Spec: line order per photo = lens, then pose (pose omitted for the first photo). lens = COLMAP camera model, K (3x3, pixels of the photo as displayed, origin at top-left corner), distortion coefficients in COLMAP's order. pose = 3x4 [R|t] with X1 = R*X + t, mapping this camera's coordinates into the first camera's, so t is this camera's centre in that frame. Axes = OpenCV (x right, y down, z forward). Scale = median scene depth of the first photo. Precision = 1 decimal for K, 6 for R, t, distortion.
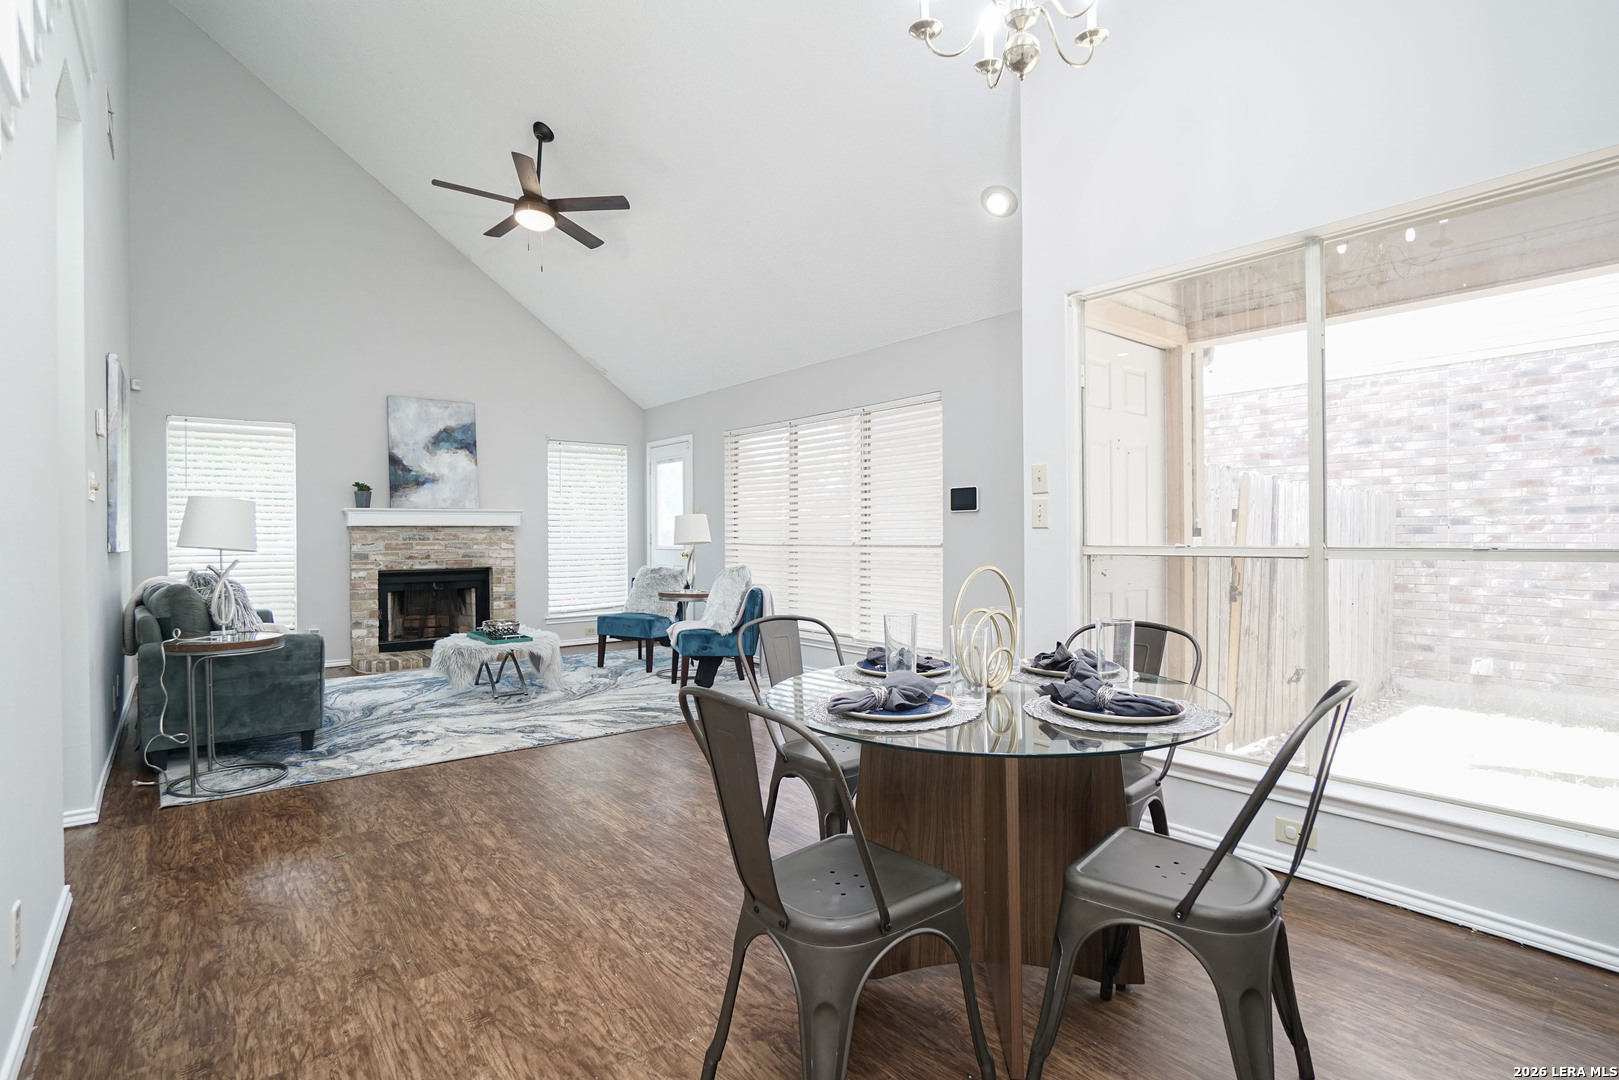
lens RADIAL K [[797.7, 0, 797.4], [0, 797.7, 540.7], [0, 0, 1]] dist [-0.054532, 0.026790]
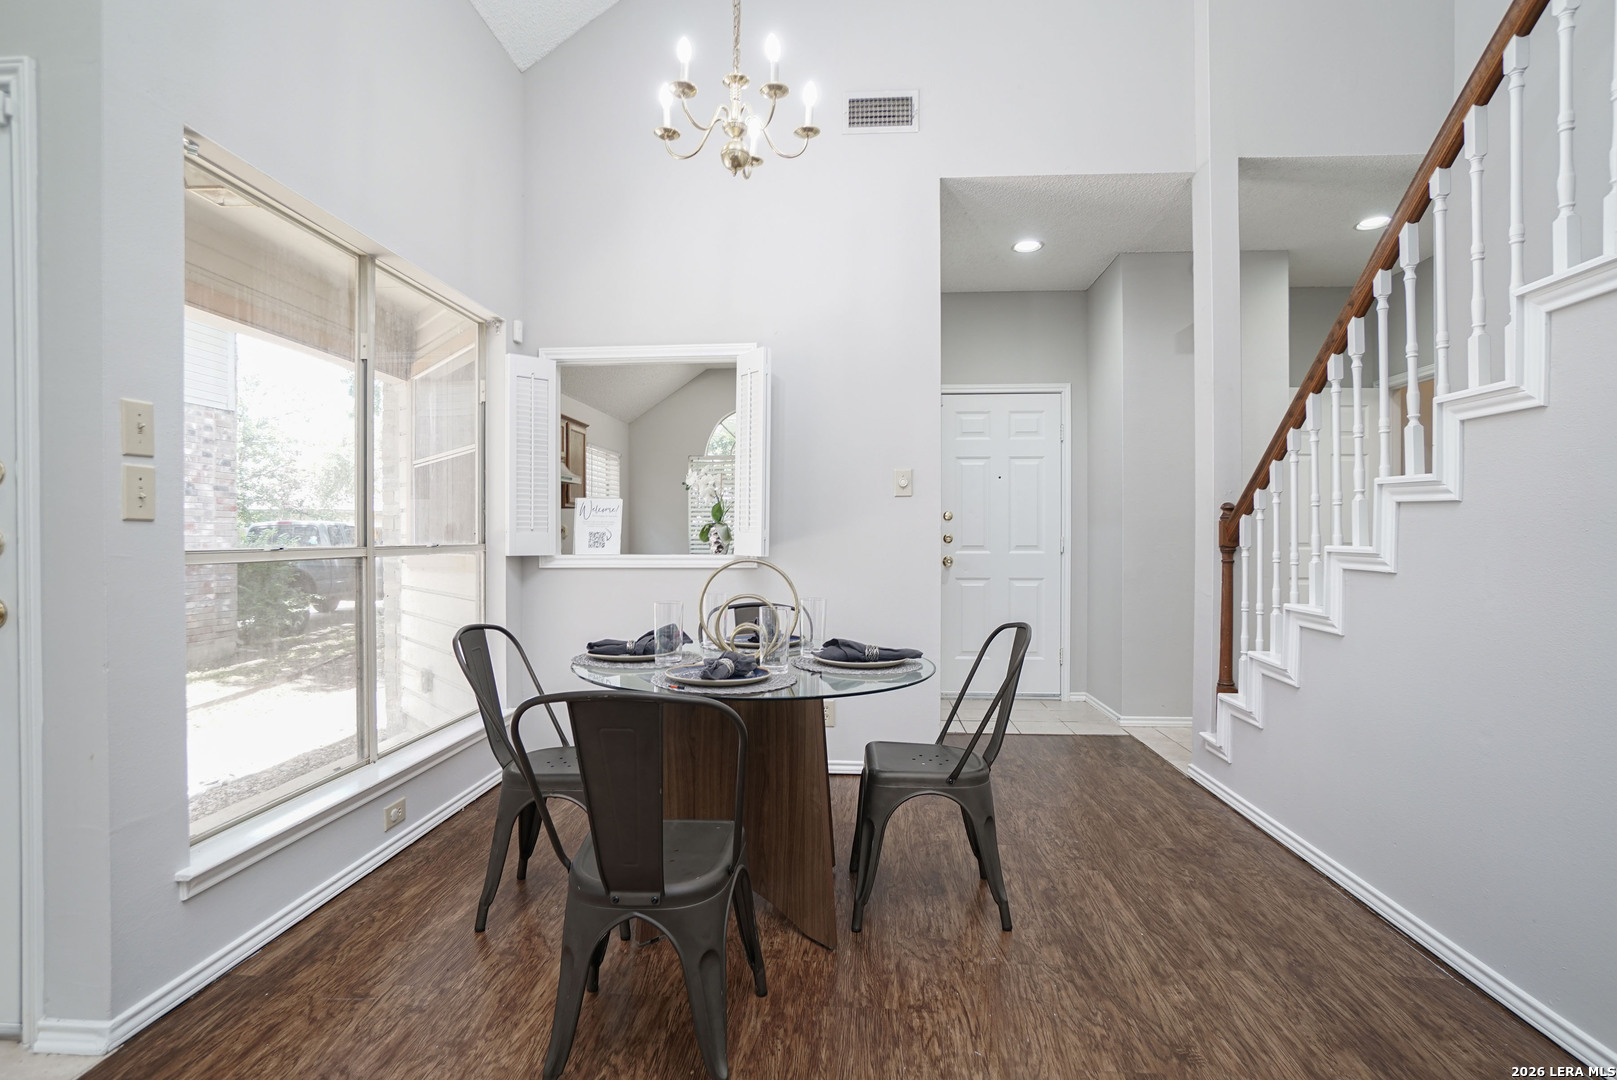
lens RADIAL K [[796.7, 0, 796.4], [0, 796.7, 540.7], [0, 0, 1]] dist [-0.054532, 0.026790]
pose [[-0.734658, -0.000084, 0.678437, -0.184375], [0.006698, 0.999950, 0.007377, -0.001223], [-0.678404, 0.009964, -0.734621, 0.529557]]
